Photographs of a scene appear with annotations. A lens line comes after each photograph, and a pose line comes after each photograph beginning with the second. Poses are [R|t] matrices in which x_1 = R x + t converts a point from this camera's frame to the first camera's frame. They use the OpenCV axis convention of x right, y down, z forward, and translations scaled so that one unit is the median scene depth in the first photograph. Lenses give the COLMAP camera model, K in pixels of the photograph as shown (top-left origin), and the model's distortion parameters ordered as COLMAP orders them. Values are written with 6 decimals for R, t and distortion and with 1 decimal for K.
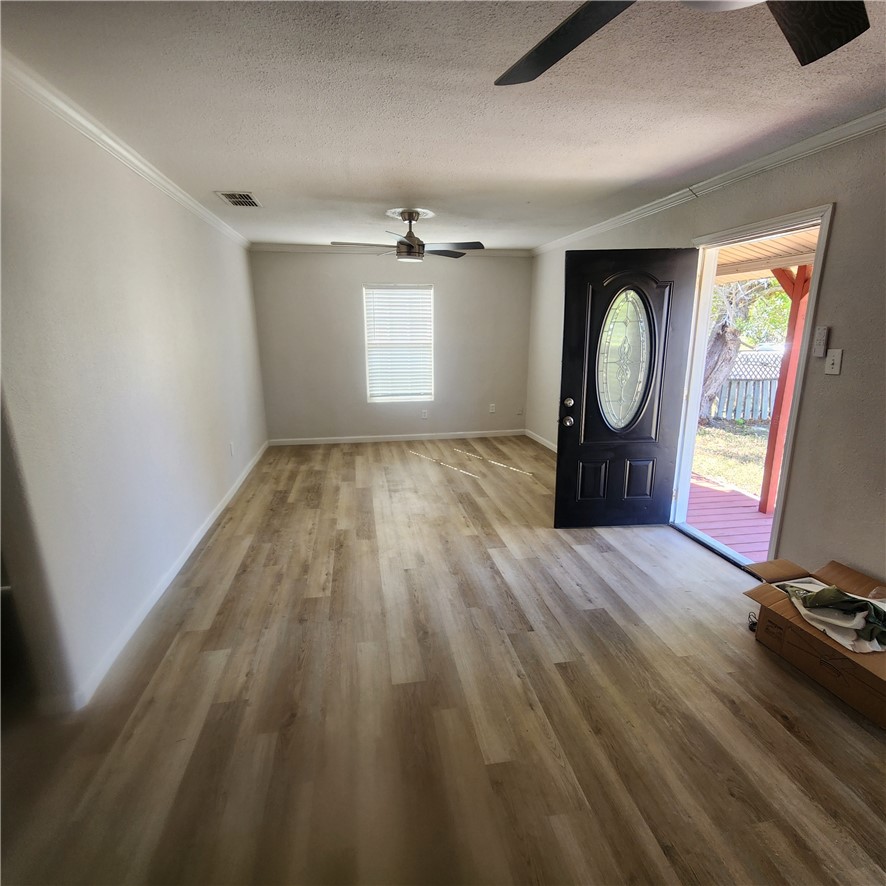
lens RADIAL K [[490.3, 0, 444.4], [0, 490.3, 452.9], [0, 0, 1]] dist [0.005720, -0.000806]
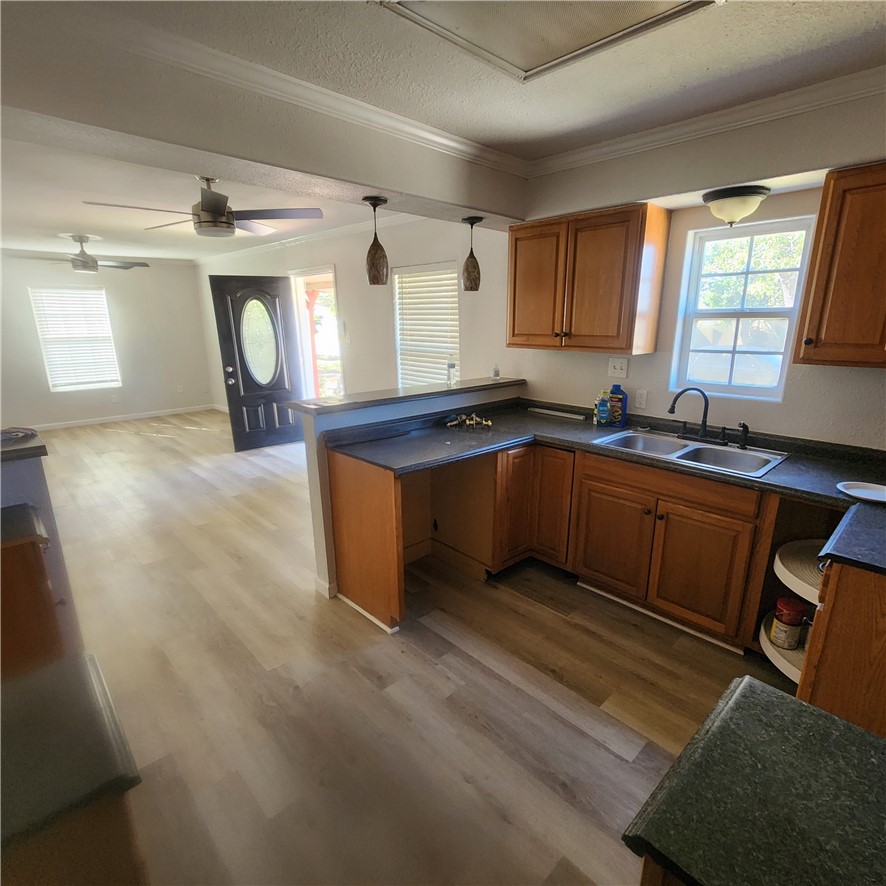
lens RADIAL K [[490.3, 0, 444.4], [0, 490.3, 452.9], [0, 0, 1]] dist [0.005720, -0.000806]
pose [[0.833143, -0.151531, 0.531894, -0.046217], [0.145493, 0.987909, 0.053548, 0.160824], [-0.533577, 0.032774, 0.845116, -0.631342]]
